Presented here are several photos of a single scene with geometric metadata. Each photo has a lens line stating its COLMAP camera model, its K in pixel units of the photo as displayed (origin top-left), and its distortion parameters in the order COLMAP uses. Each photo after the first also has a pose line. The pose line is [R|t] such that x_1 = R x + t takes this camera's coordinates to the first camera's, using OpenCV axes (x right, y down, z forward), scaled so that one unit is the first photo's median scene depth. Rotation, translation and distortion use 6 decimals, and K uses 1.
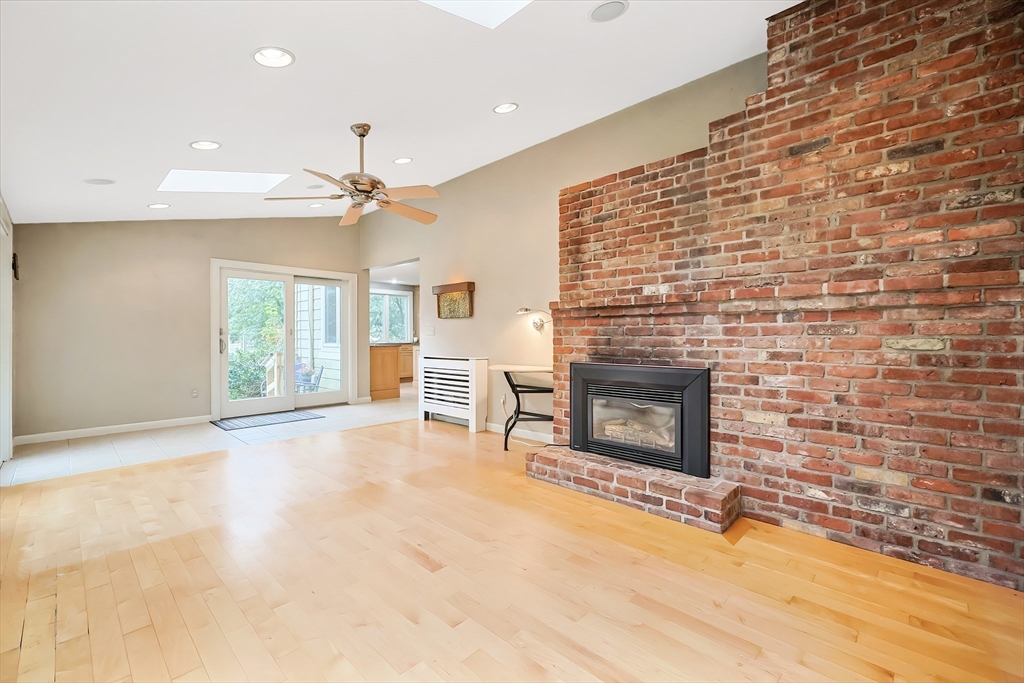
lens RADIAL K [[431.7, 0, 514.2], [0, 431.7, 336.7], [0, 0, 1]] dist [0.005665, 0.000584]
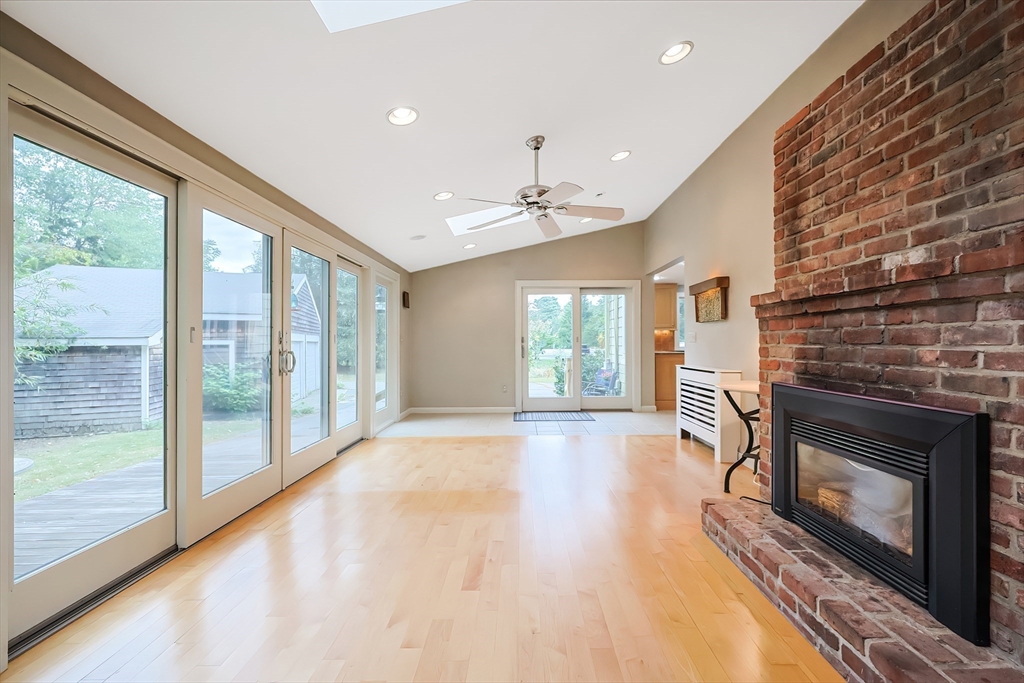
lens RADIAL K [[438.3, 0, 527.6], [0, 438.3, 345.1], [0, 0, 1]] dist [0.004514, 0.000415]
pose [[0.696123, 0.002556, -0.717918, 0.385662], [0.001308, 0.999987, 0.004829, -0.004696], [0.717921, -0.004301, 0.696111, 0.264305]]
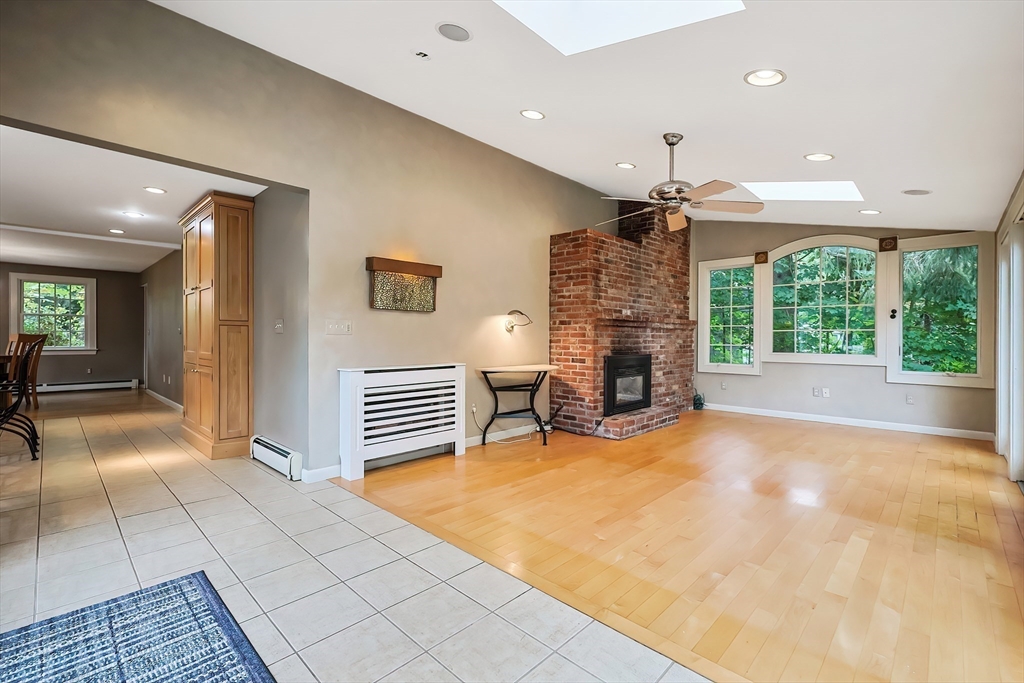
lens RADIAL K [[436.5, 0, 516.3], [0, 436.5, 338.9], [0, 0, 1]] dist [-0.001039, 0.000005]
pose [[0.021232, 0.000532, 0.999774, -1.432715], [-0.003921, 0.999992, -0.000448, 0.003286], [-0.999767, -0.003910, 0.021234, 1.373493]]
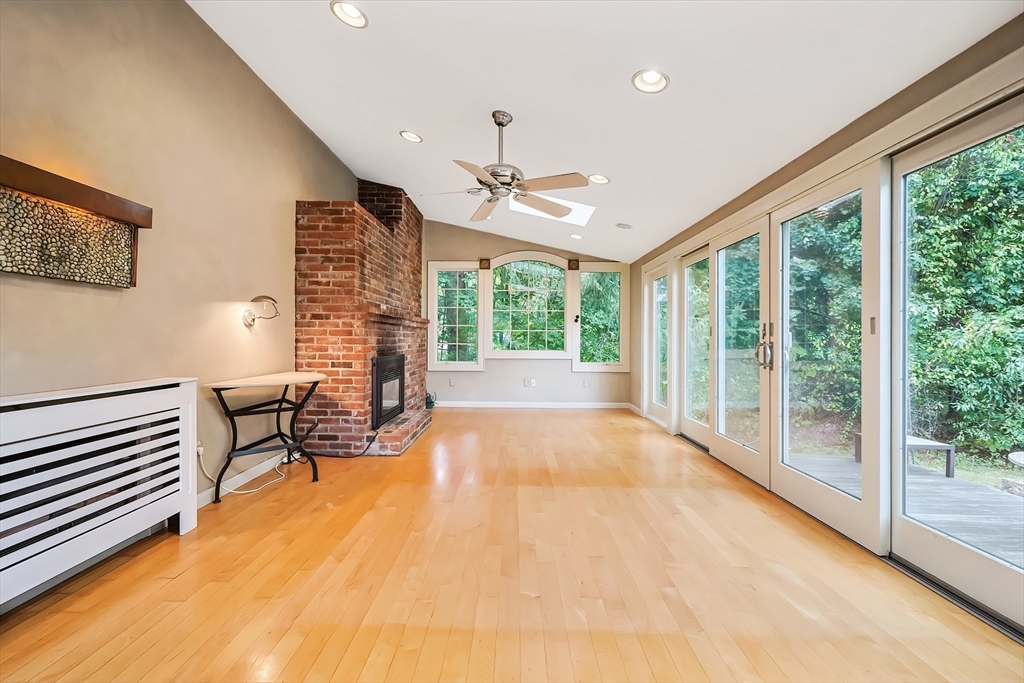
lens RADIAL K [[425.6, 0, 501.5], [0, 425.6, 340.3], [0, 0, 1]] dist [-0.000966, -0.000024]
pose [[-0.659310, -0.003181, 0.751865, -1.077776], [-0.002885, 0.999994, 0.001701, 0.006096], [-0.751866, -0.001048, -0.659315, 1.644134]]
